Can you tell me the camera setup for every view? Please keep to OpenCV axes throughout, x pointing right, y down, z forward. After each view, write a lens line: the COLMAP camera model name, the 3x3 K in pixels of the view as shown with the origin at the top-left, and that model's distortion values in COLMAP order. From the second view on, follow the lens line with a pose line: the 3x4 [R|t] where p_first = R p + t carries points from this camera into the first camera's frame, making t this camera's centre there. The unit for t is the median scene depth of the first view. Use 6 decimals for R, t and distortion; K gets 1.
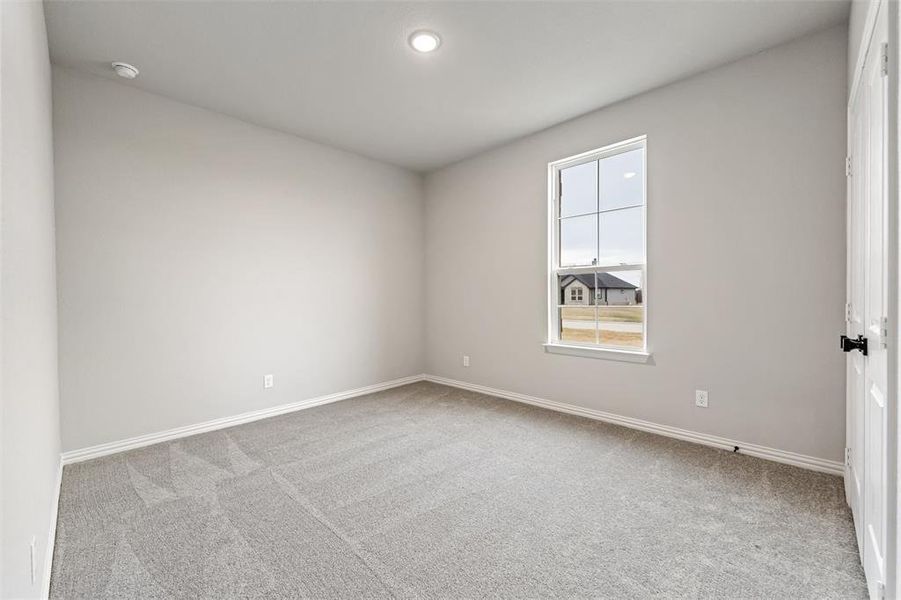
lens RADIAL K [[364.6, 0, 449.4], [0, 364.6, 298.3], [0, 0, 1]] dist [-0.000655, -0.000244]
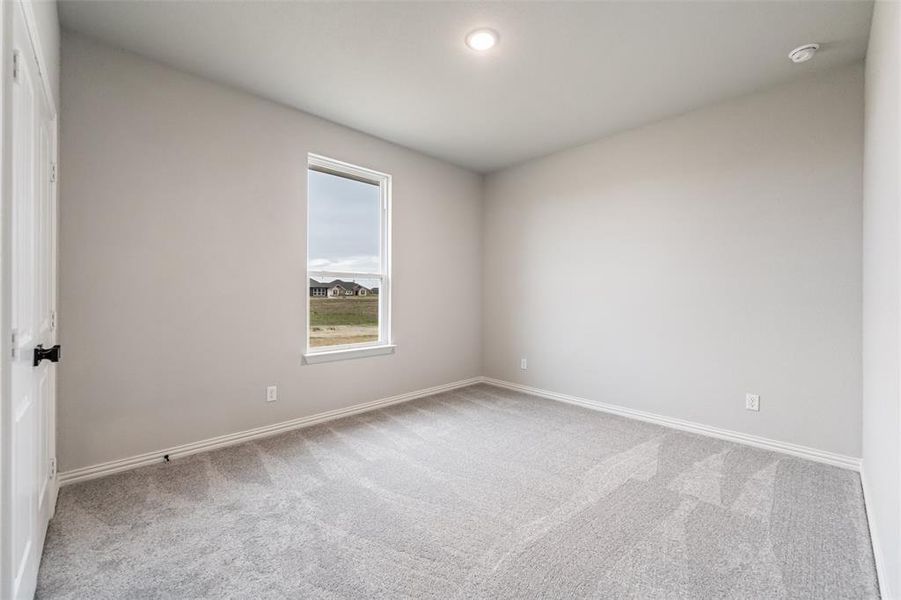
lens RADIAL K [[369.3, 0, 445.8], [0, 369.3, 293.1], [0, 0, 1]] dist [-0.002519, -0.000266]
pose [[0.030293, 0.021479, 0.999310, -0.677532], [0.016982, 0.999614, -0.022000, -0.004357], [-0.999397, 0.017637, 0.029916, 0.645186]]
